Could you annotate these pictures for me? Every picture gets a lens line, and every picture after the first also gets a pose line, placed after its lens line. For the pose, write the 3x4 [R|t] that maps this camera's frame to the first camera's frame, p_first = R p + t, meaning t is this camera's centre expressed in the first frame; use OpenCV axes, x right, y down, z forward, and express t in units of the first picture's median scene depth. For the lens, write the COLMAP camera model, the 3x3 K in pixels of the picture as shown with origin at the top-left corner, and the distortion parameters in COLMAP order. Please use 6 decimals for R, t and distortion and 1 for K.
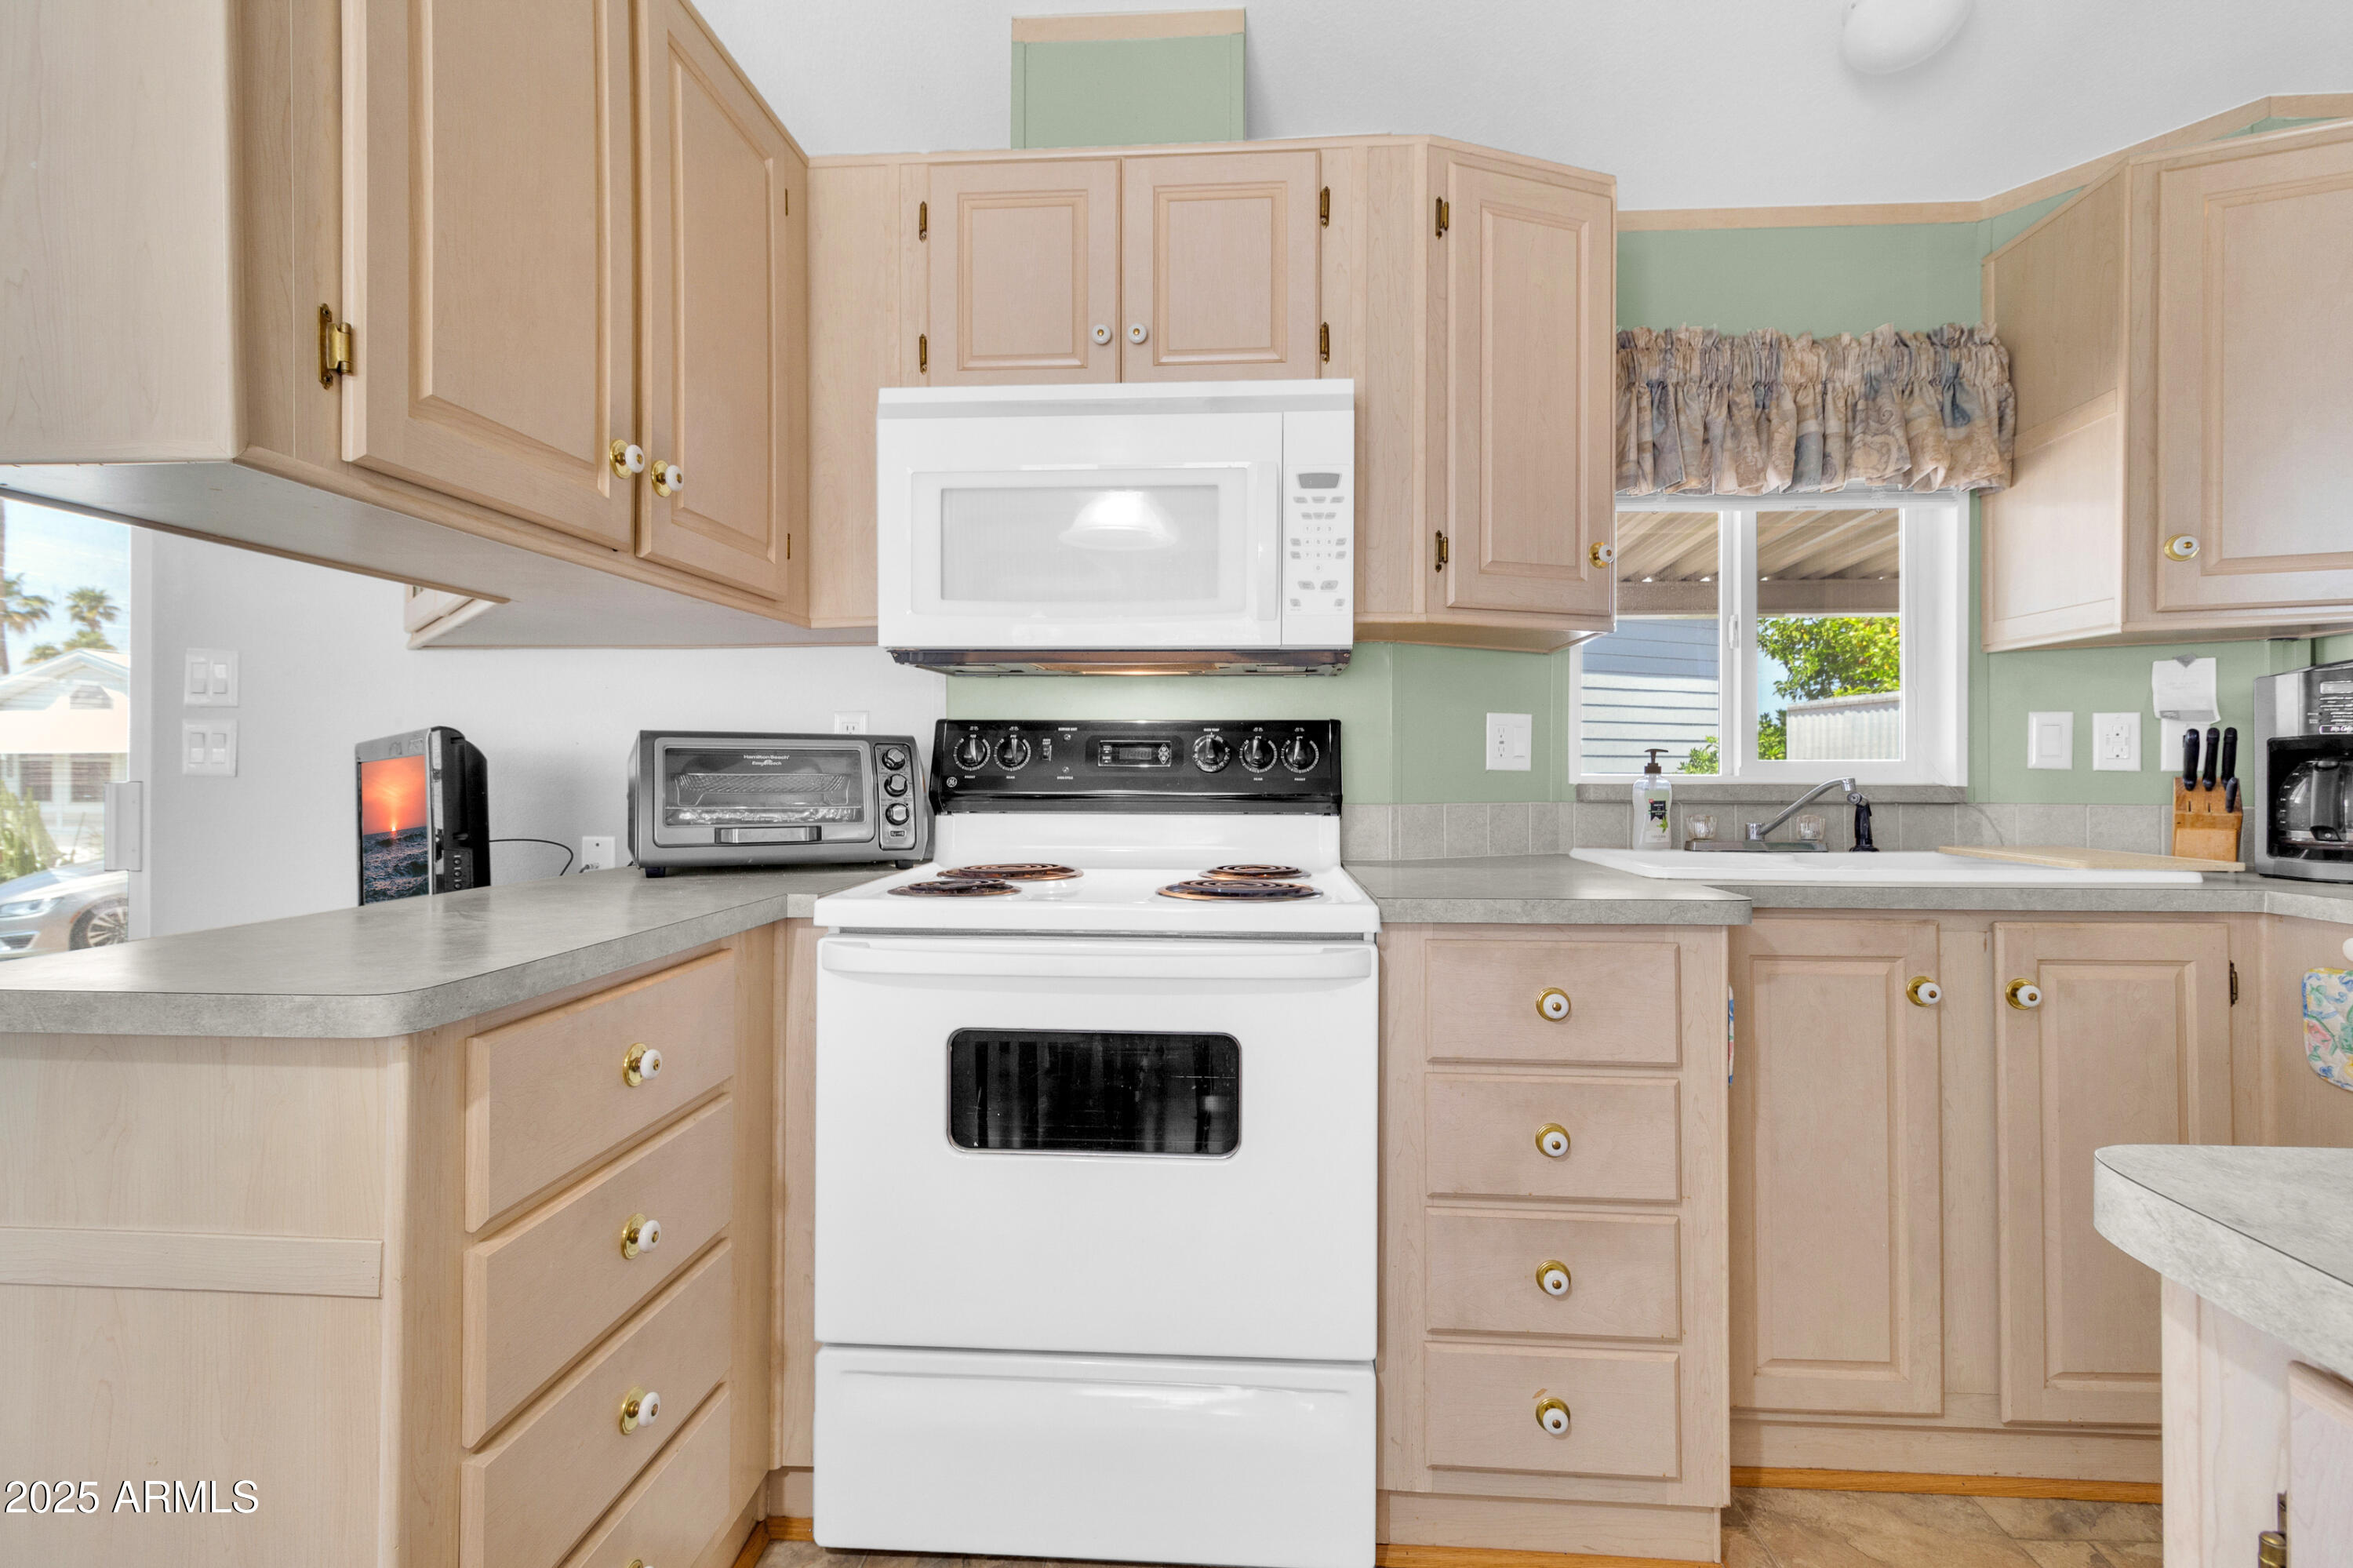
lens RADIAL K [[1086.8, 0, 1183.6], [0, 1086.8, 765.5], [0, 0, 1]] dist [0.004427, 0.000703]
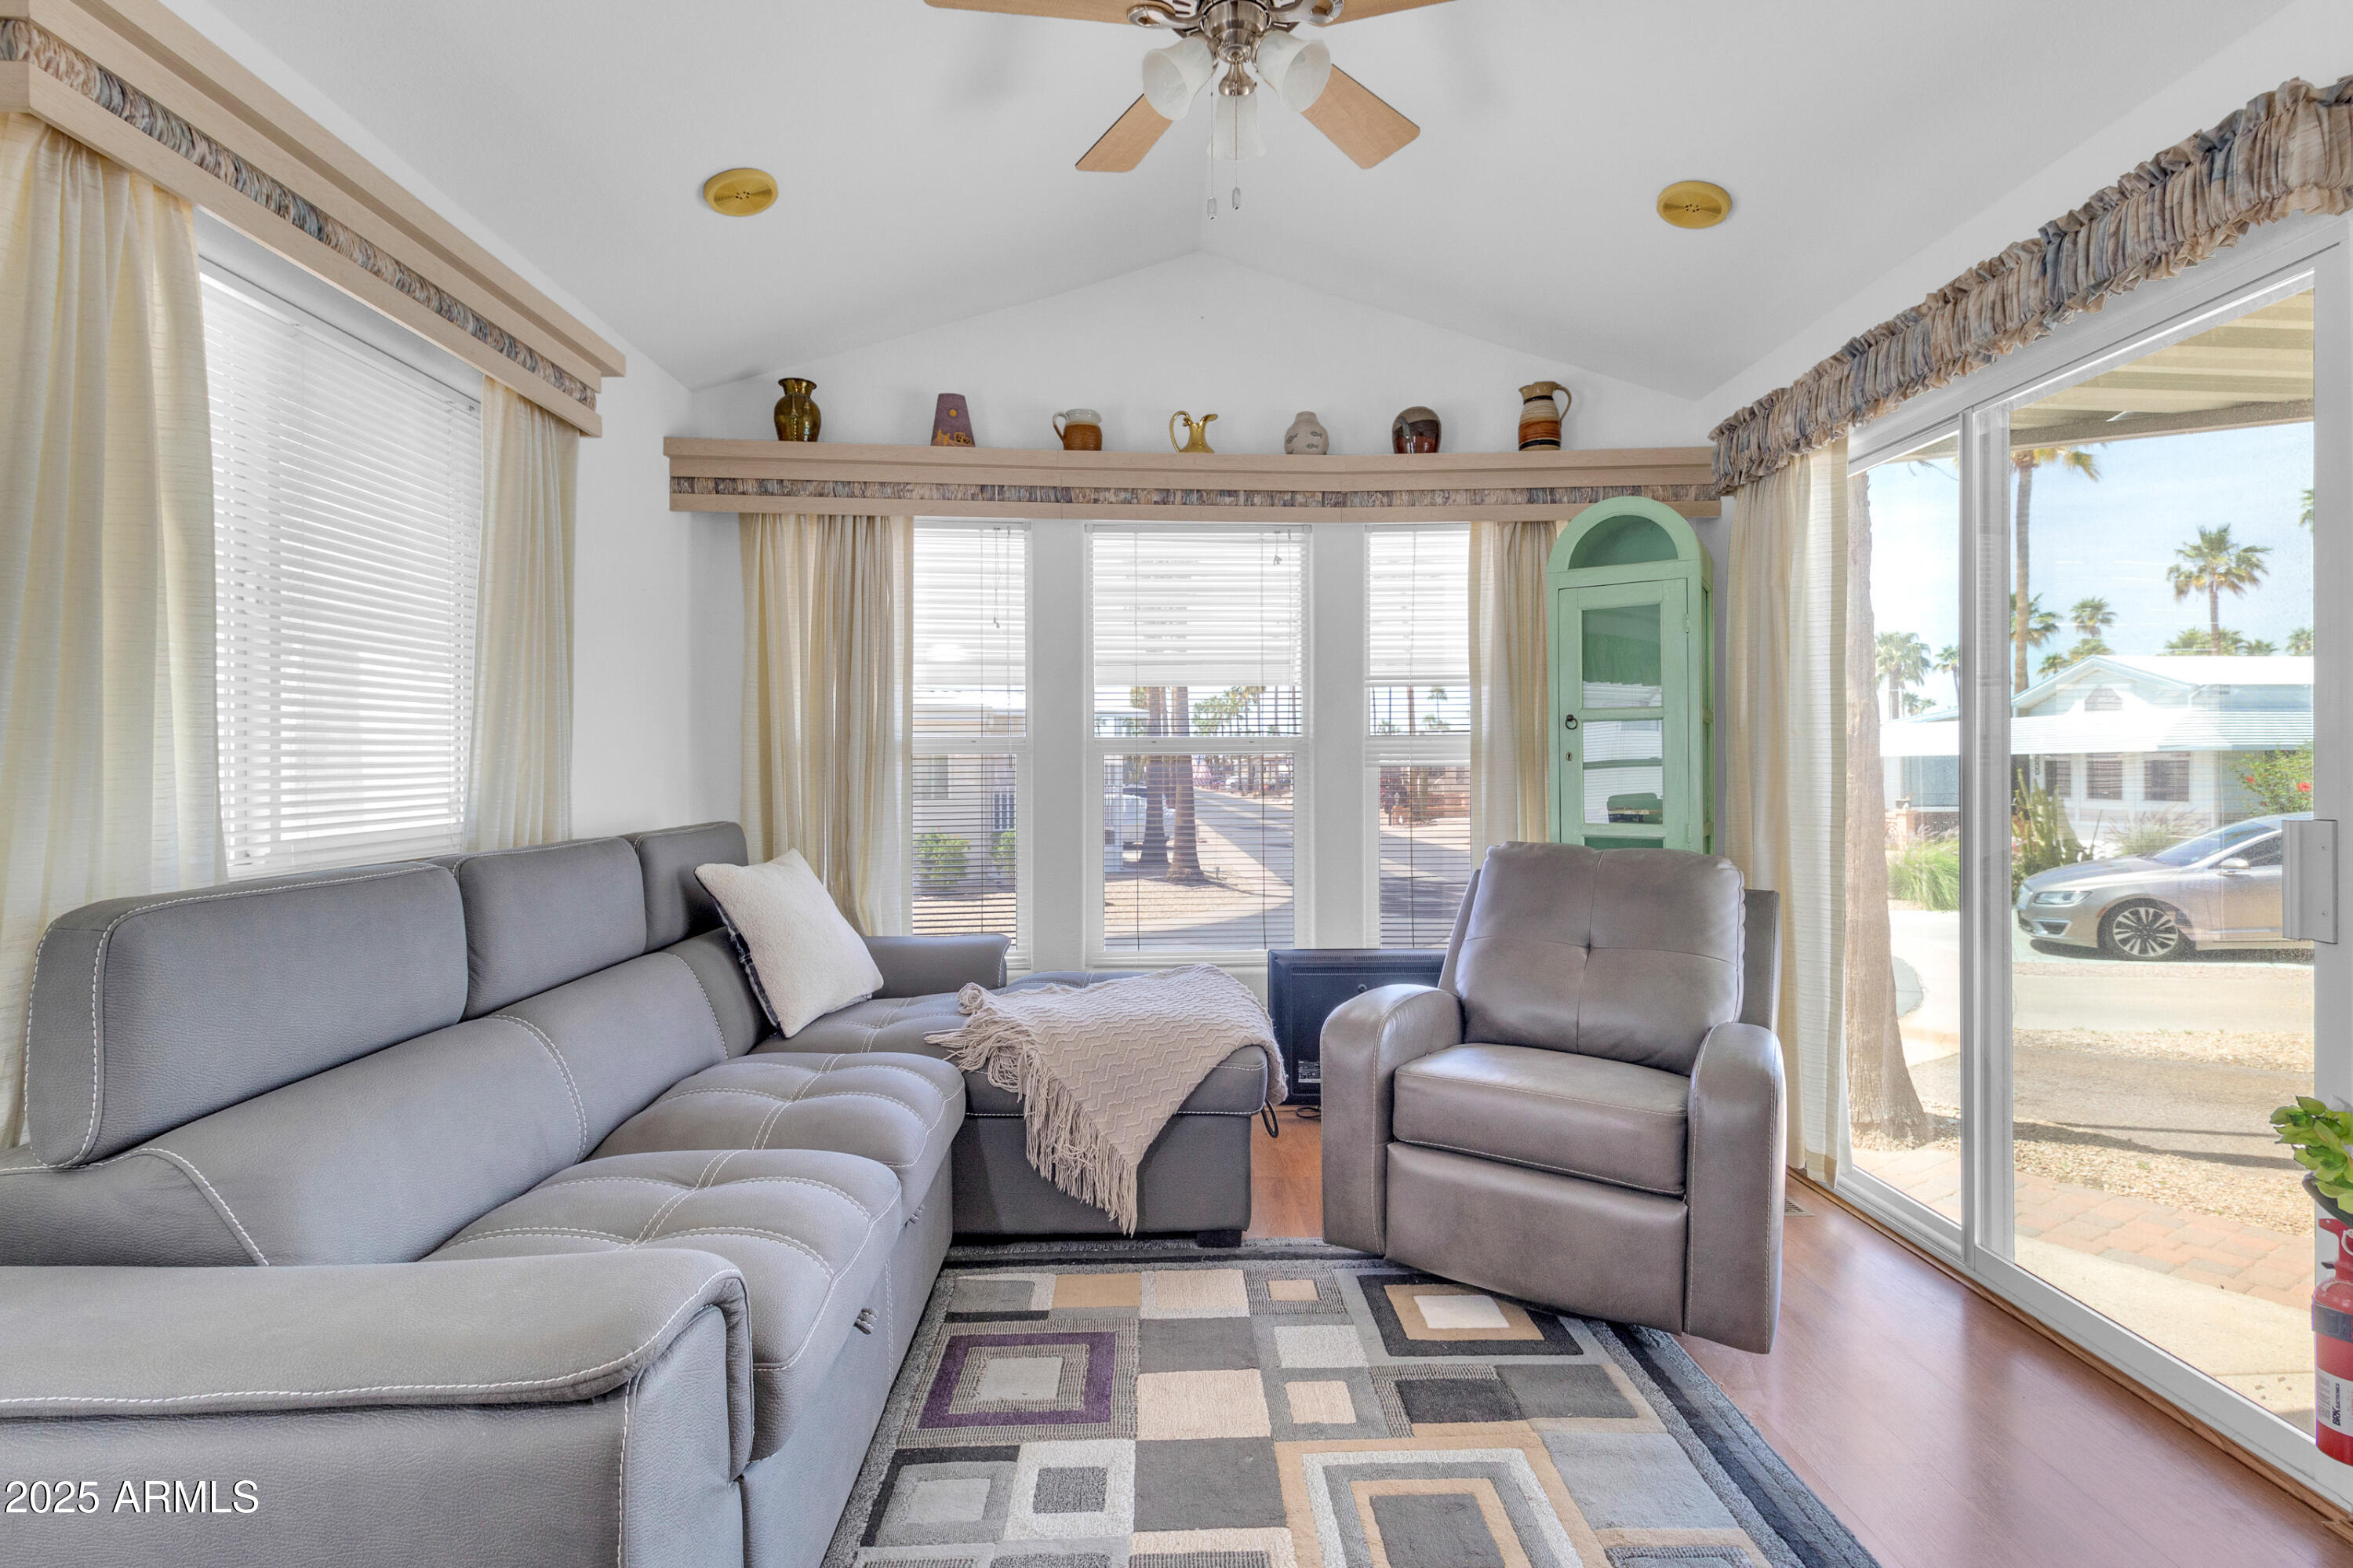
lens RADIAL K [[1086.8, 0, 1190.0], [0, 1086.8, 763.8], [0, 0, 1]] dist [0.004427, 0.000703]
pose [[0.099140, -0.003197, -0.995068, -0.400593], [0.005704, 0.999980, -0.002644, -0.030123], [0.995057, -0.005414, 0.099156, 0.191864]]
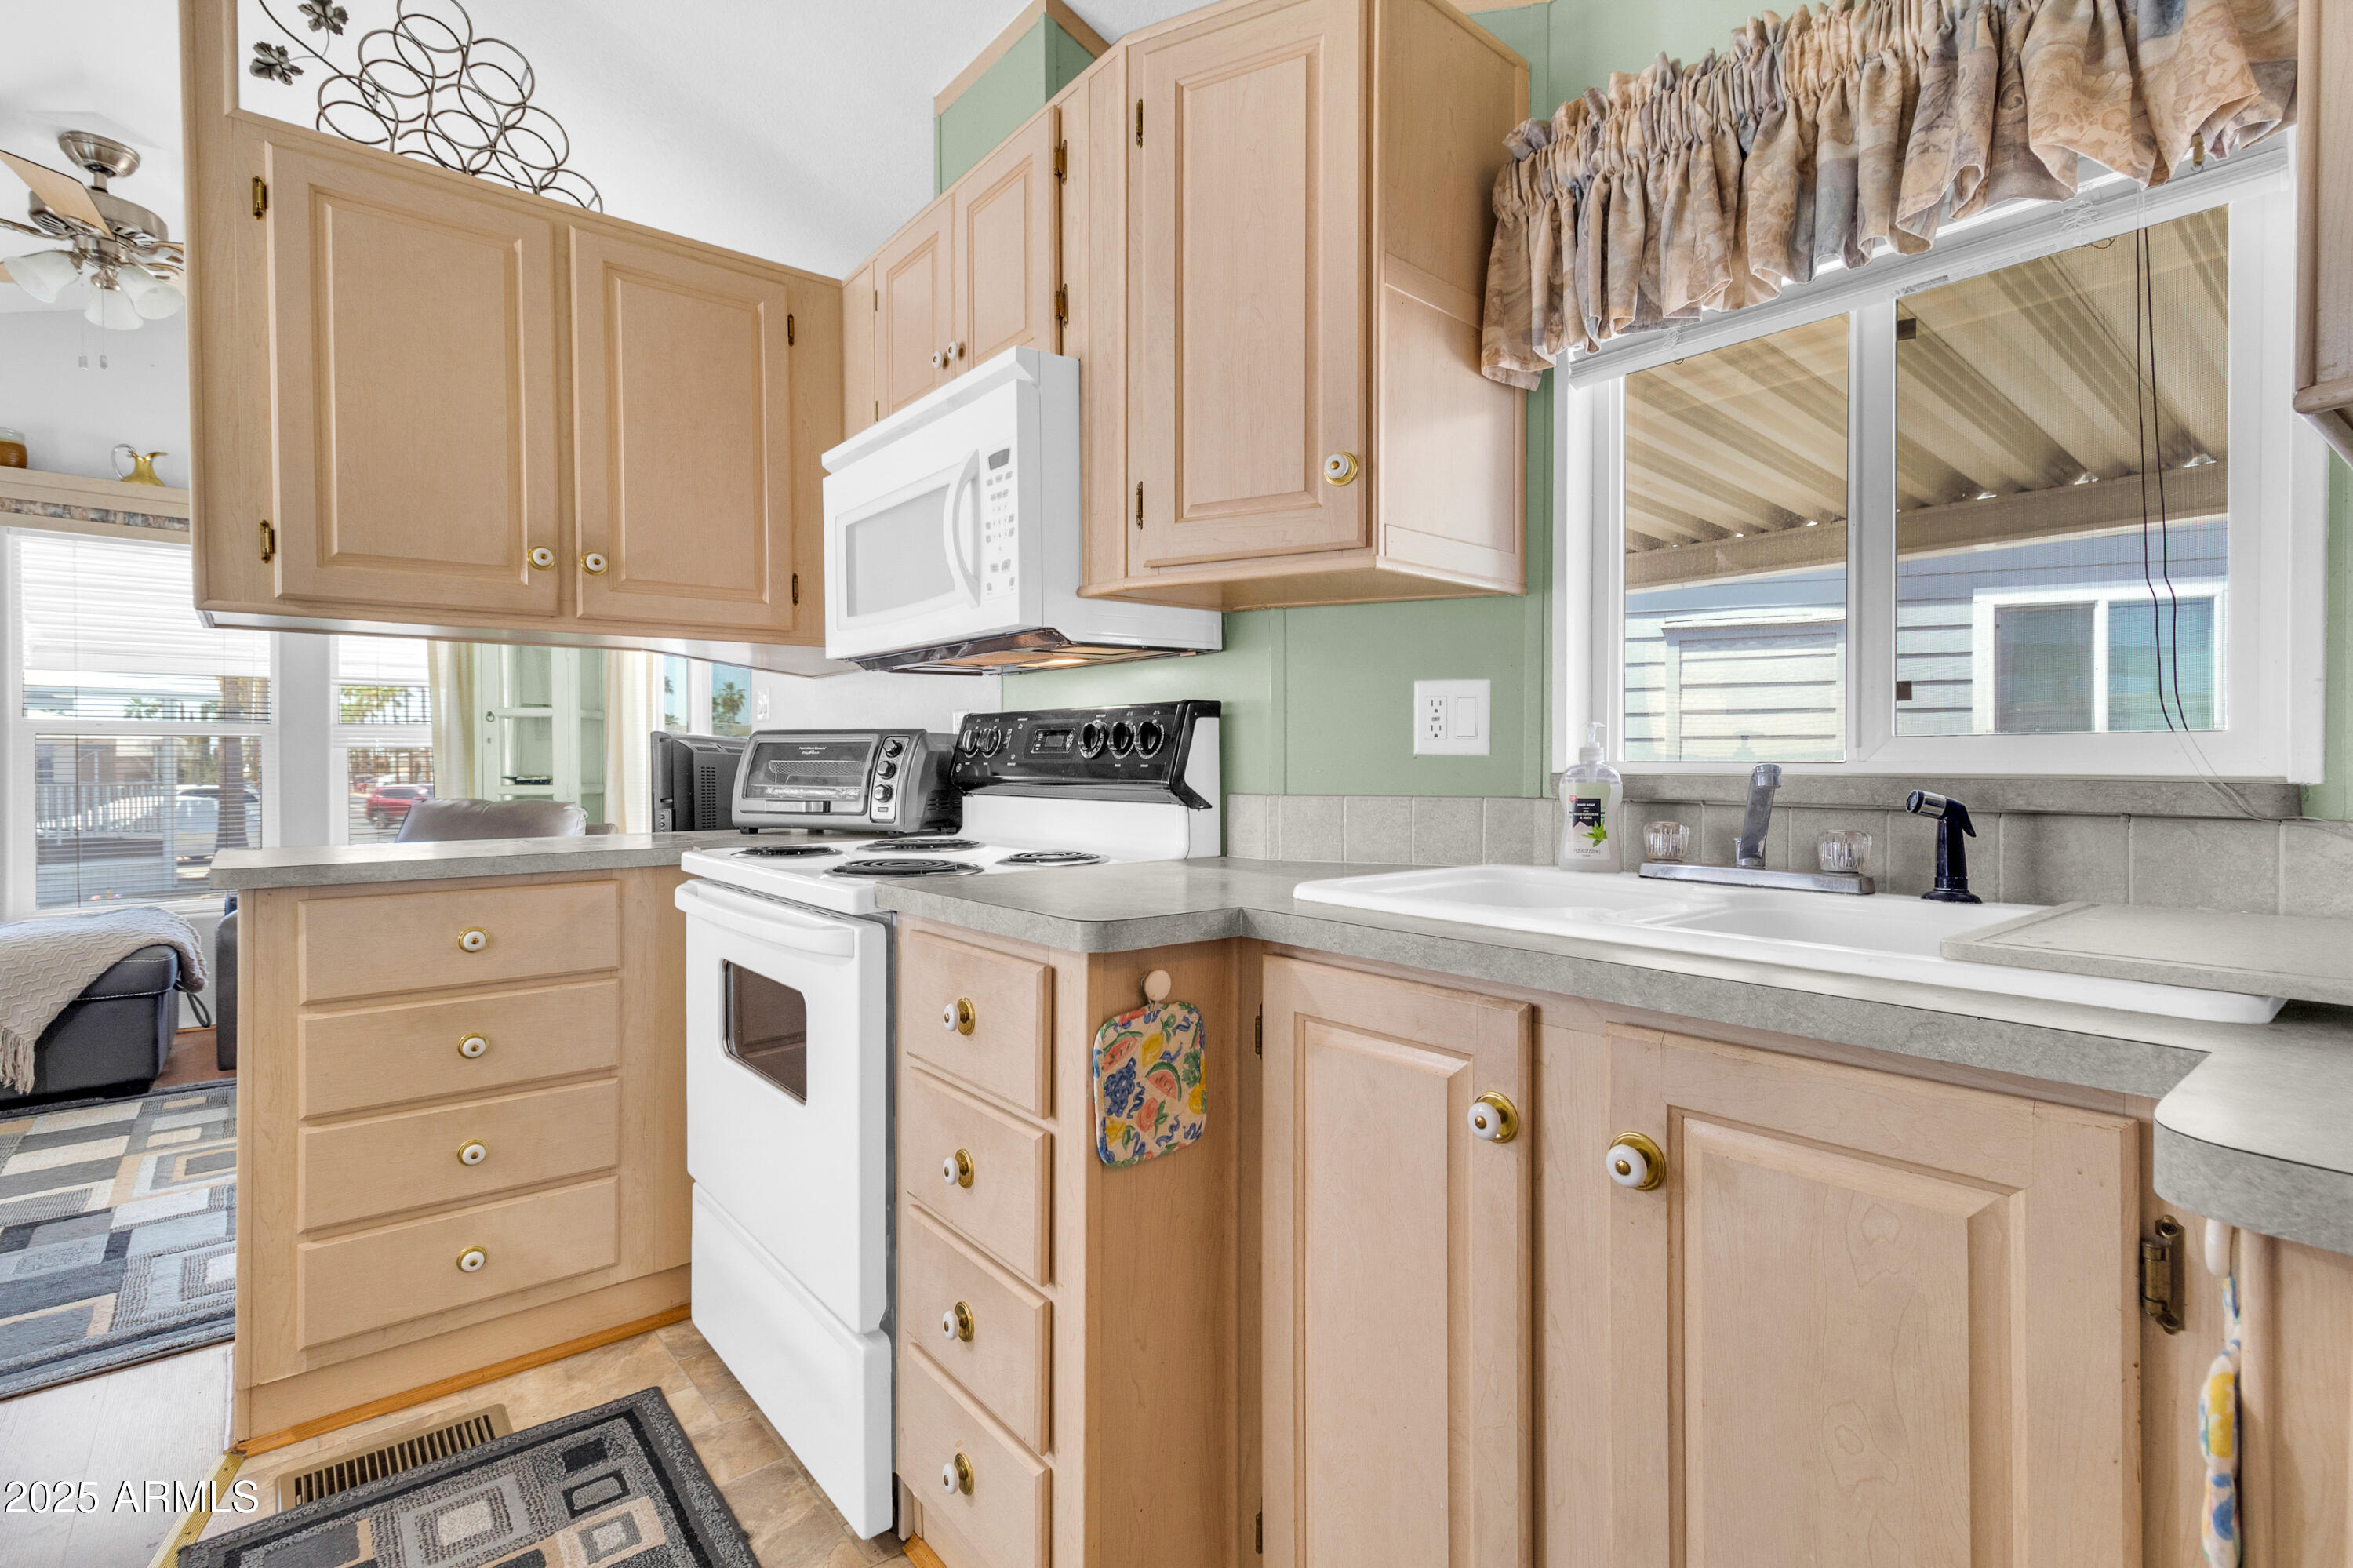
lens RADIAL K [[1086.8, 0, 1189.0], [0, 1086.8, 767.6], [0, 0, 1]] dist [0.004427, 0.000703]
pose [[0.694037, 0.001734, -0.719937, 0.792544], [0.004679, 0.999965, 0.006919, 0.007822], [0.719924, -0.008171, 0.694005, 0.369721]]
